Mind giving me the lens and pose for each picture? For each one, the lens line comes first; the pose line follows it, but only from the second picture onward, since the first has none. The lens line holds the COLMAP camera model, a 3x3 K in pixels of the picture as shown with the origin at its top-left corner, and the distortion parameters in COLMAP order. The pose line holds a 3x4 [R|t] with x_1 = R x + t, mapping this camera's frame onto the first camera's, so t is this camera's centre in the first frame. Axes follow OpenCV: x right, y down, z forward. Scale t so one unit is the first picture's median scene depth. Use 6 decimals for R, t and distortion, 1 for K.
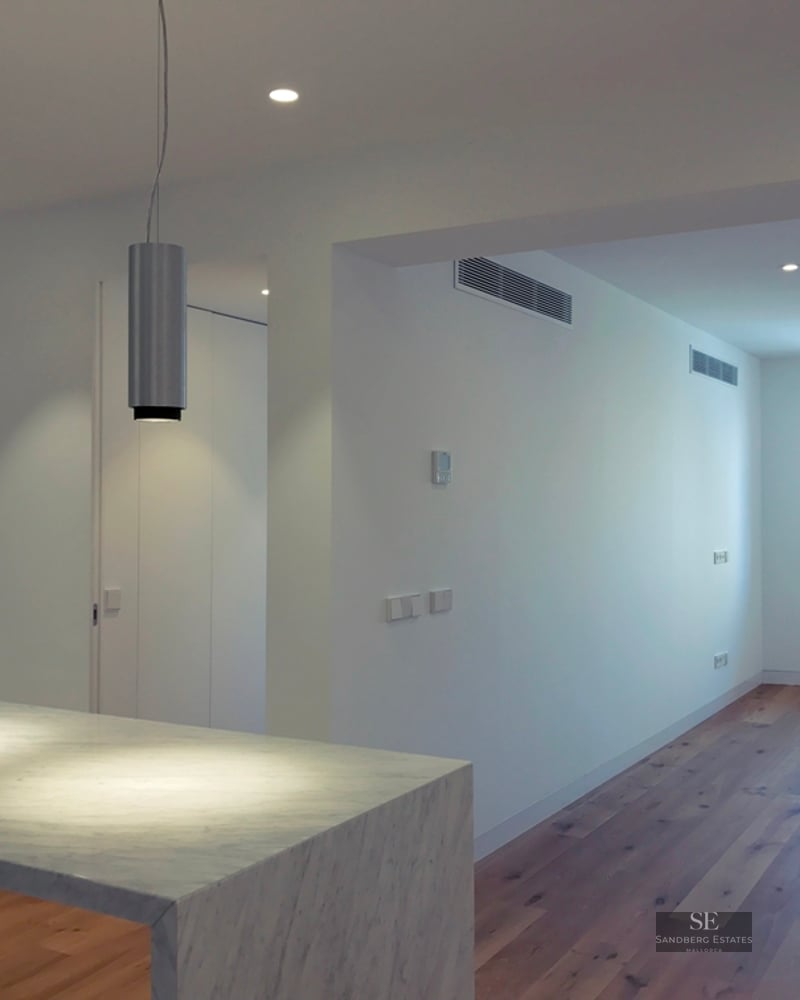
lens RADIAL K [[1108.8, 0, 398.2], [0, 1108.8, 485.5], [0, 0, 1]] dist [0.007090, -0.002395]
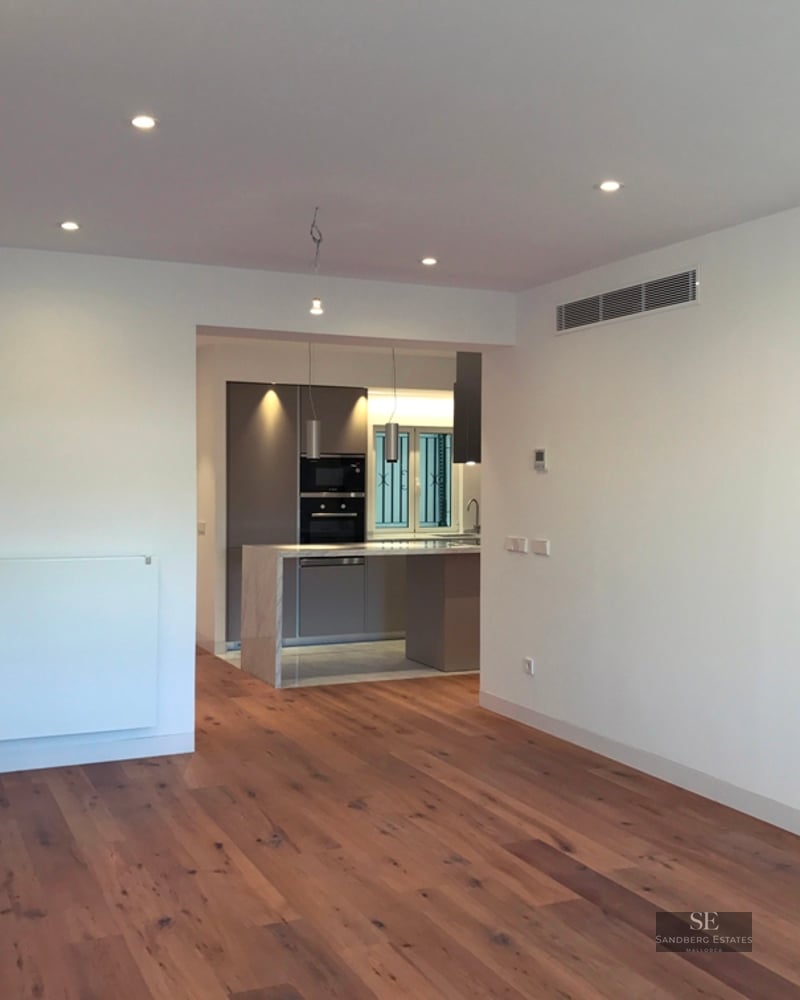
lens RADIAL K [[1108.8, 0, 398.2], [0, 1108.8, 485.5], [0, 0, 1]] dist [0.007090, -0.002395]
pose [[-0.584430, 0.001778, -0.811442, 1.285354], [0.007004, 0.999971, -0.002853, 0.019952], [0.811414, -0.007351, -0.584426, 1.592850]]
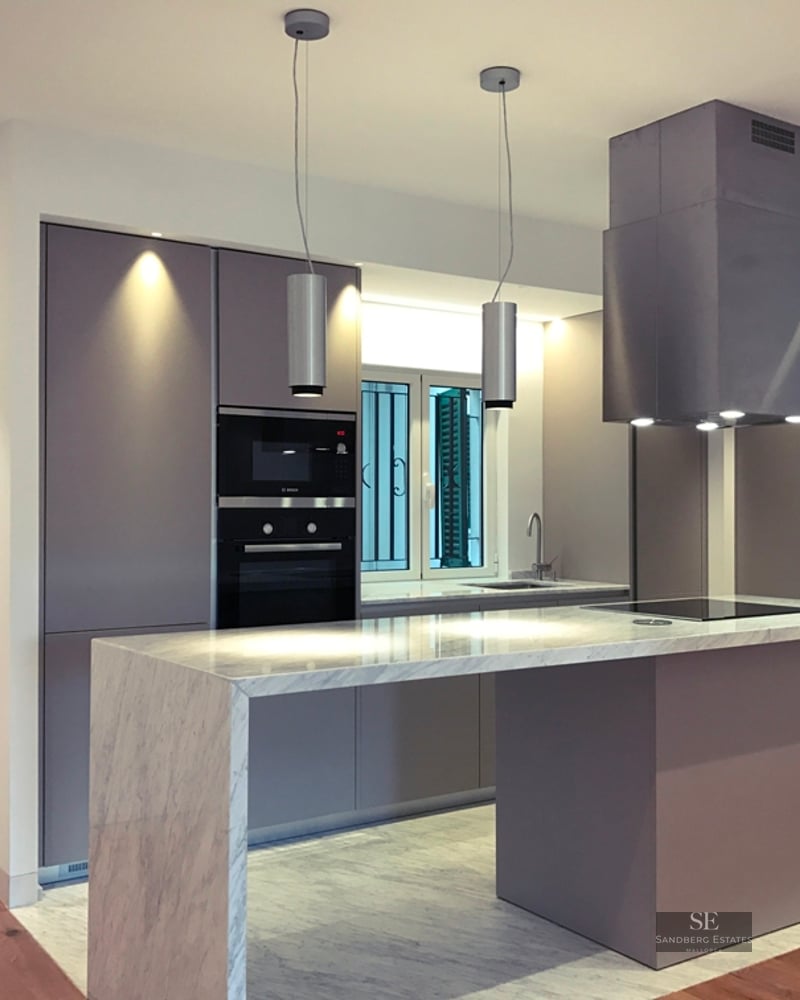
lens RADIAL K [[1100.6, 0, 400.0], [0, 1100.6, 500.0], [0, 0, 1]] dist [0.001273, -0.006761]
pose [[-0.435546, -0.005814, -0.900148, 0.440704], [0.011867, 0.999855, -0.012201, 0.041162], [0.900088, -0.015996, -0.435414, 0.747157]]
